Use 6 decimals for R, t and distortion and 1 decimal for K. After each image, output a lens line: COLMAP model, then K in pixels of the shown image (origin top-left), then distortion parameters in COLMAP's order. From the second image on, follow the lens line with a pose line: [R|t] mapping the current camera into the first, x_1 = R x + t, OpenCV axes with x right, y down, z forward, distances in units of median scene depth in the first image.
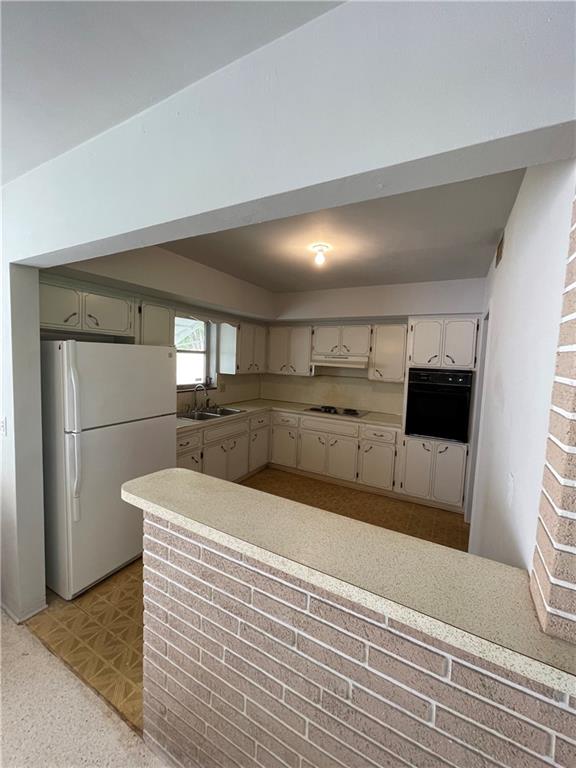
lens RADIAL K [[308.3, 0, 288.6], [0, 308.3, 380.5], [0, 0, 1]] dist [0.001330, 0.000055]
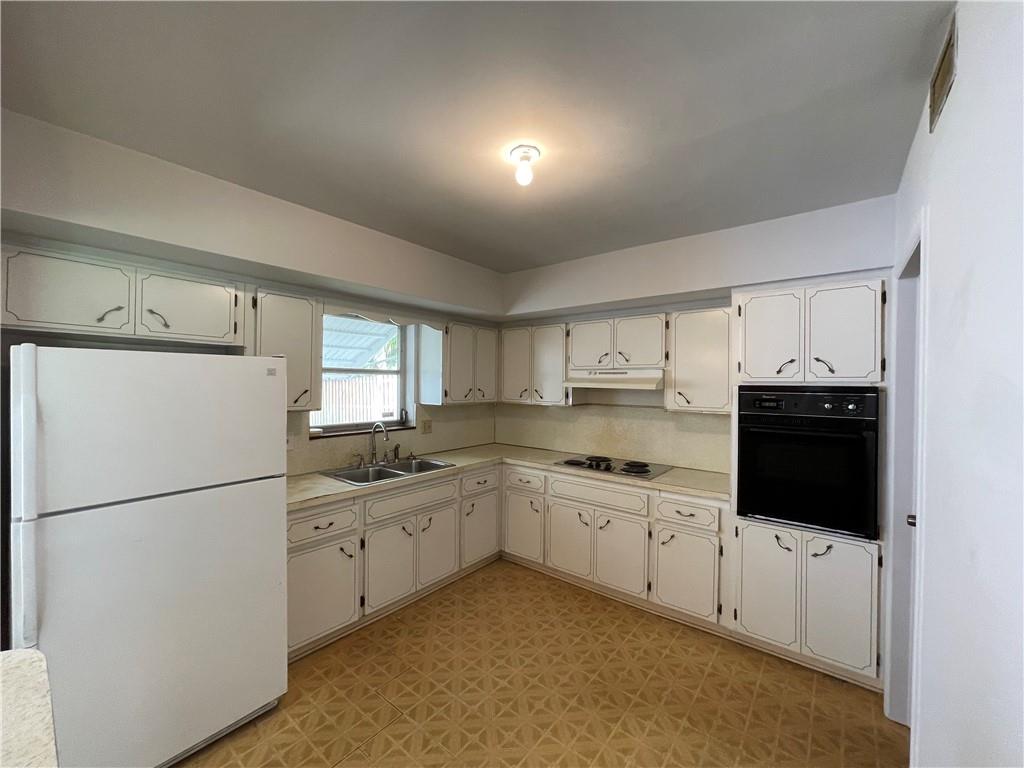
lens RADIAL K [[411.1, 0, 509.2], [0, 411.1, 384.3], [0, 0, 1]] dist [0.001330, 0.000055]
pose [[0.983799, -0.028788, -0.176949, 0.116487], [0.015649, 0.997045, -0.075209, 0.002485], [0.178591, 0.071221, 0.981342, 0.216141]]
